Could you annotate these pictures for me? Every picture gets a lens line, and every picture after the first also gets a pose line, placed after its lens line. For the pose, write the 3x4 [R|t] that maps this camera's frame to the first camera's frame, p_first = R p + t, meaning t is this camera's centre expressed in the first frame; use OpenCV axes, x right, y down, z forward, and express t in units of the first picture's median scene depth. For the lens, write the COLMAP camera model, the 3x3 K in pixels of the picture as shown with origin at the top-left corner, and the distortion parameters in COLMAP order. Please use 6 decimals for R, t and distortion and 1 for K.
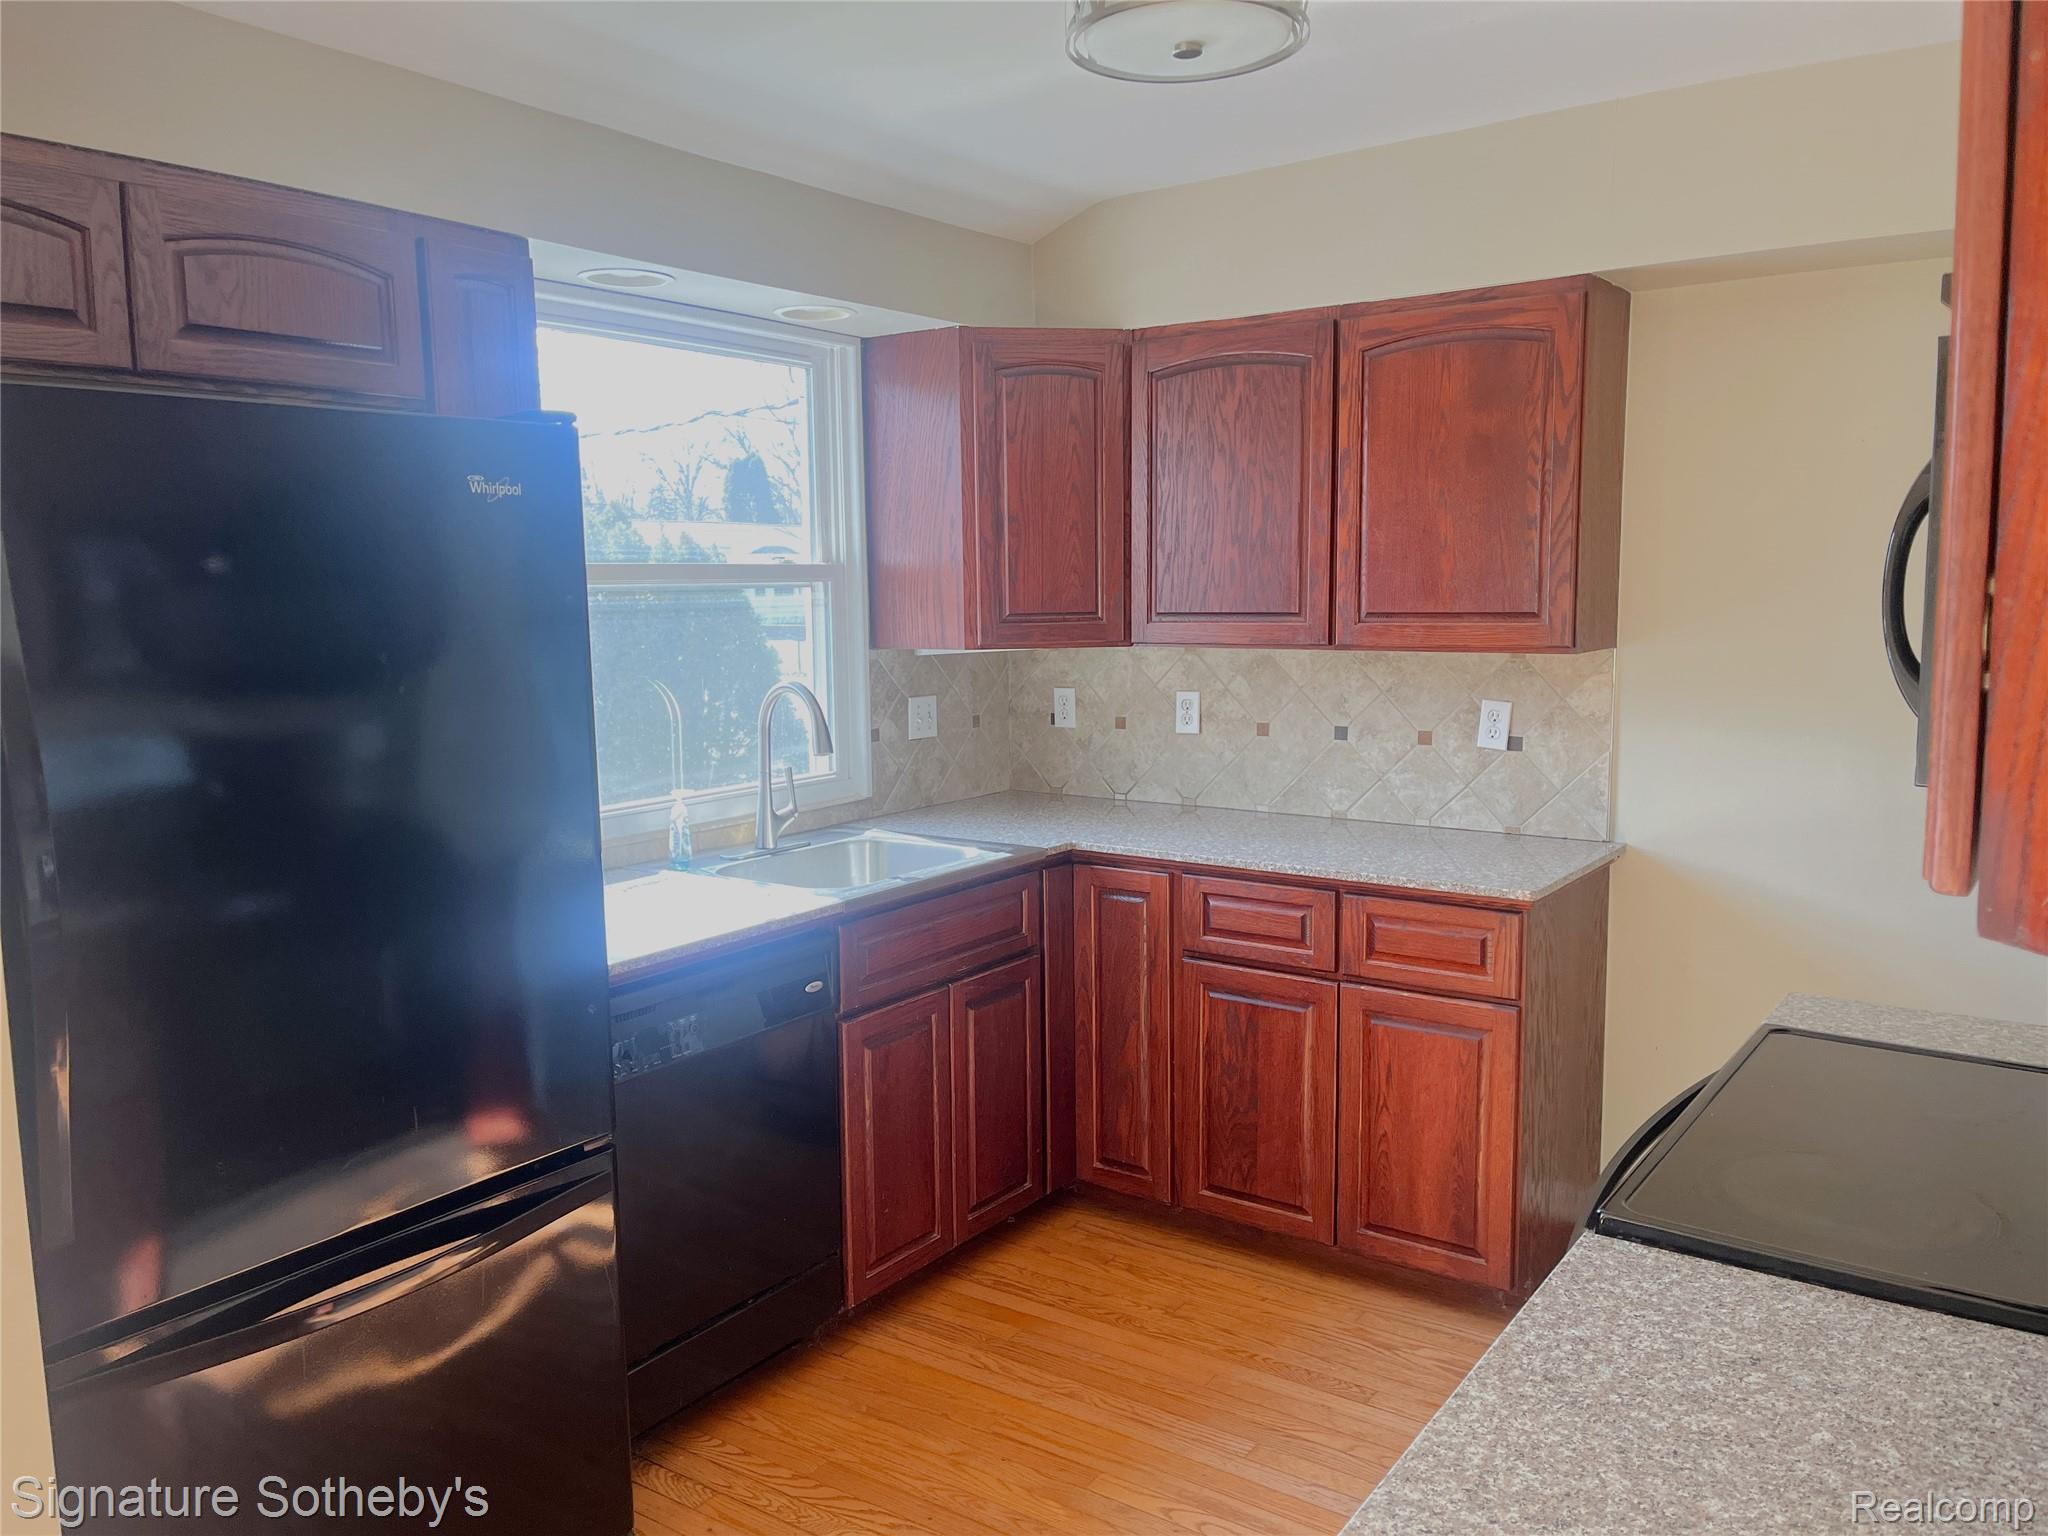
lens RADIAL K [[1550.4, 0, 1019.2], [0, 1550.4, 779.7], [0, 0, 1]] dist [0.073005, -0.089710]
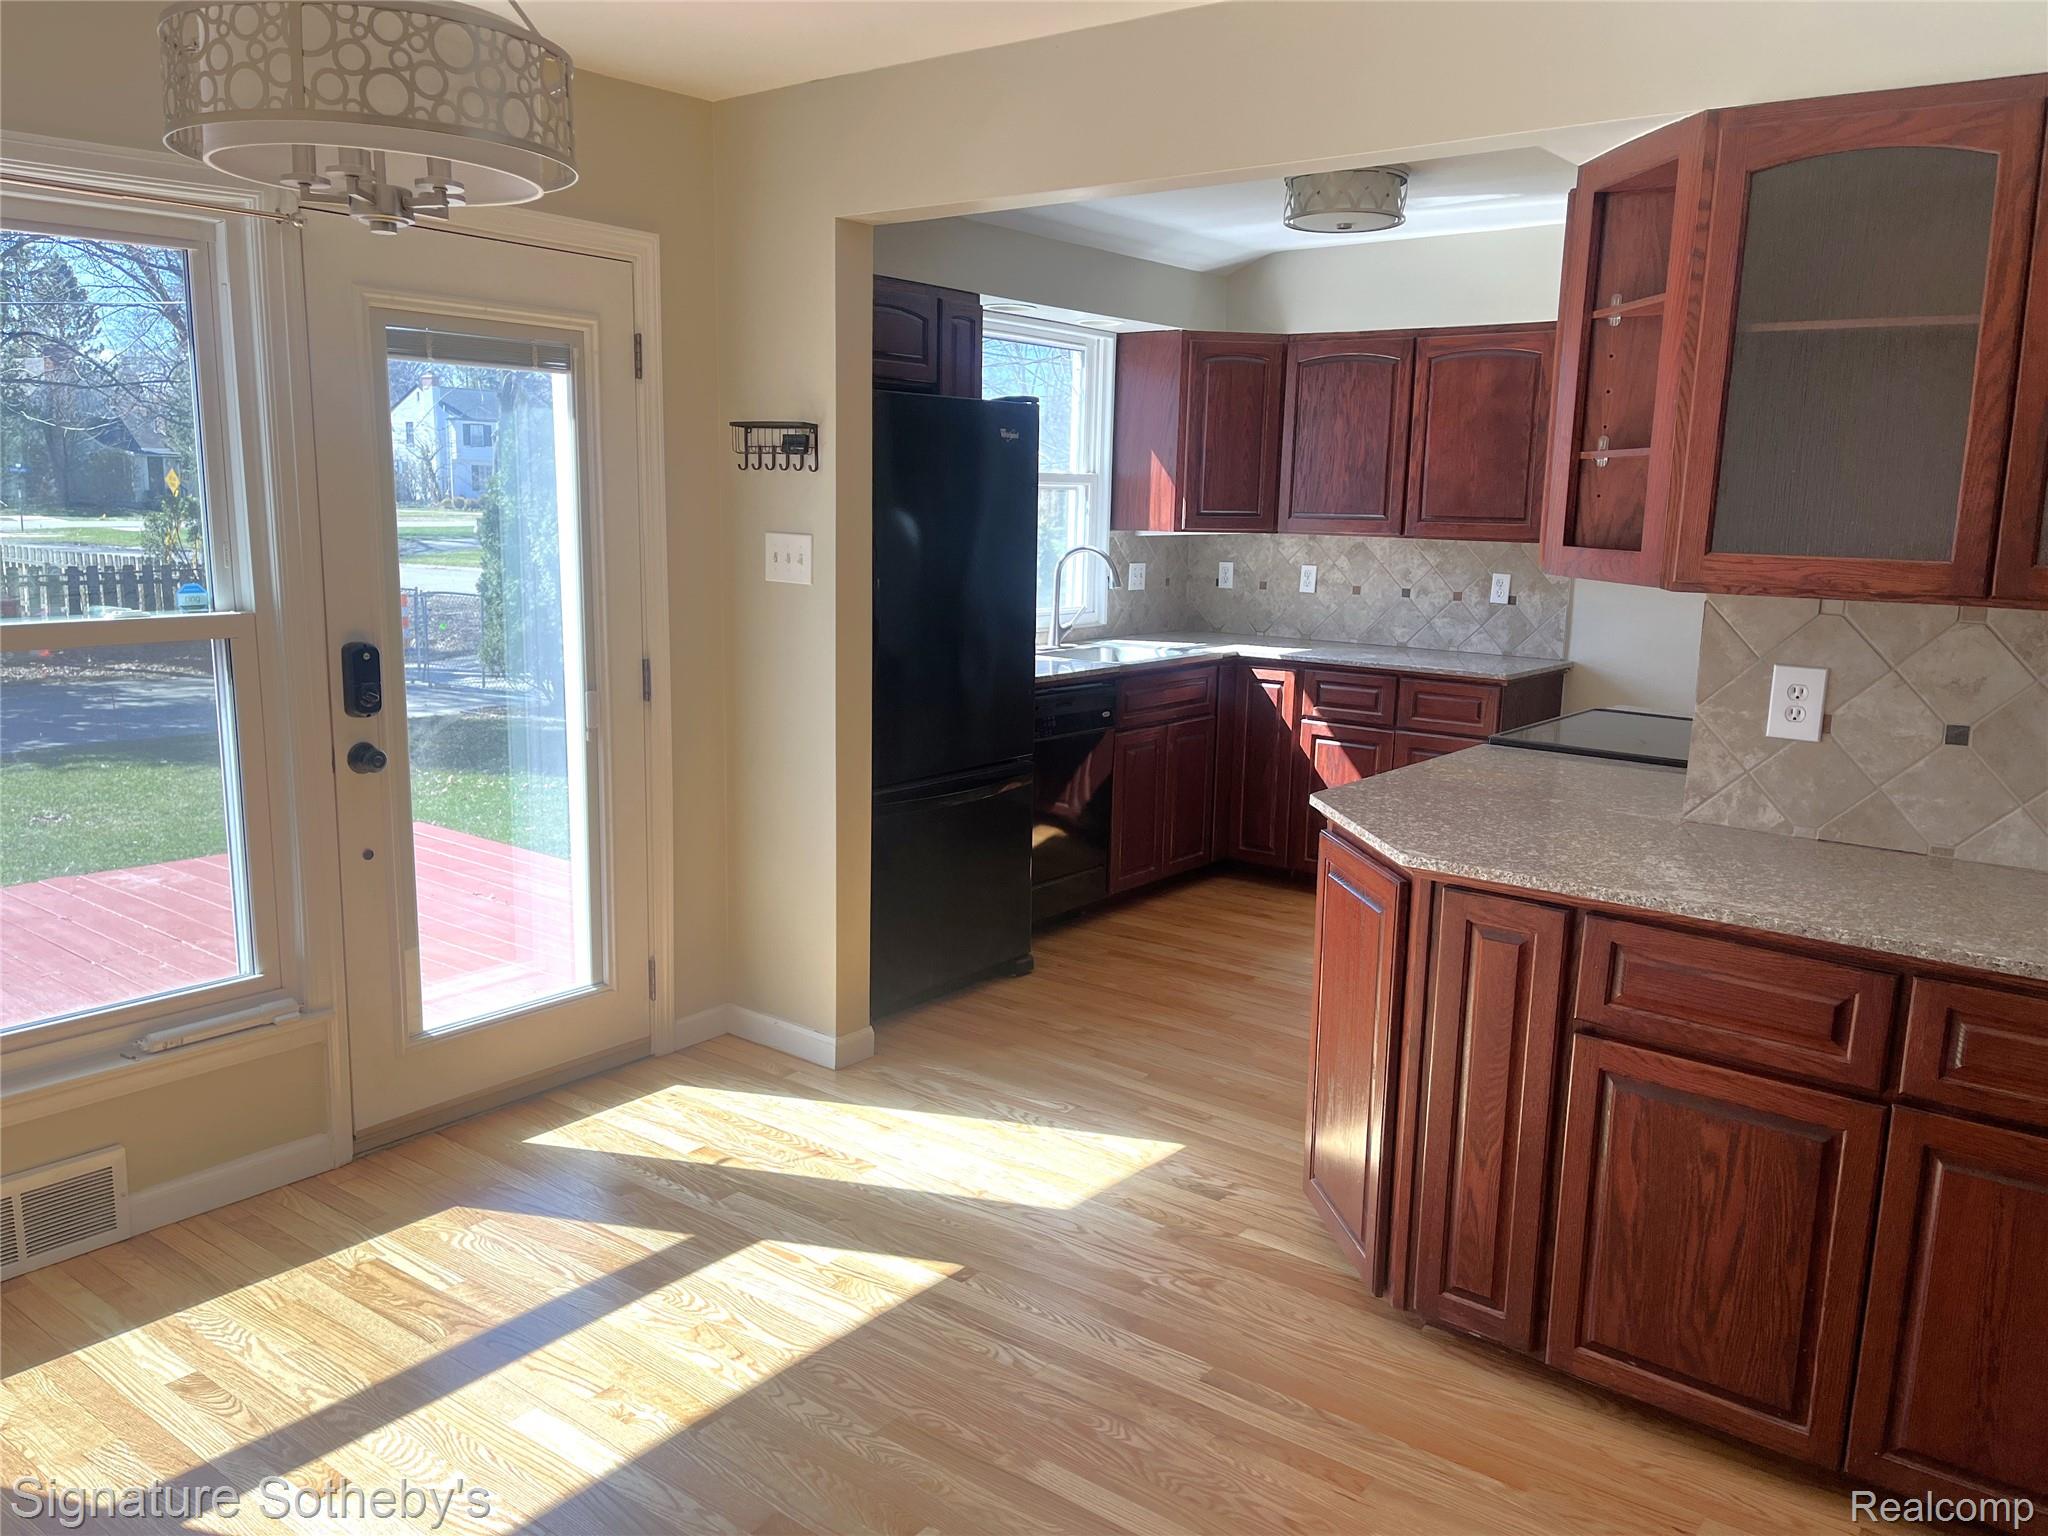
lens RADIAL K [[1550.4, 0, 1034.9], [0, 1550.4, 781.3], [0, 0, 1]] dist [0.073005, -0.089710]
pose [[0.998640, 0.042627, -0.030035, -0.124886], [-0.040951, 0.997682, 0.054346, 0.097118], [0.032282, -0.053042, 0.998070, -0.660888]]
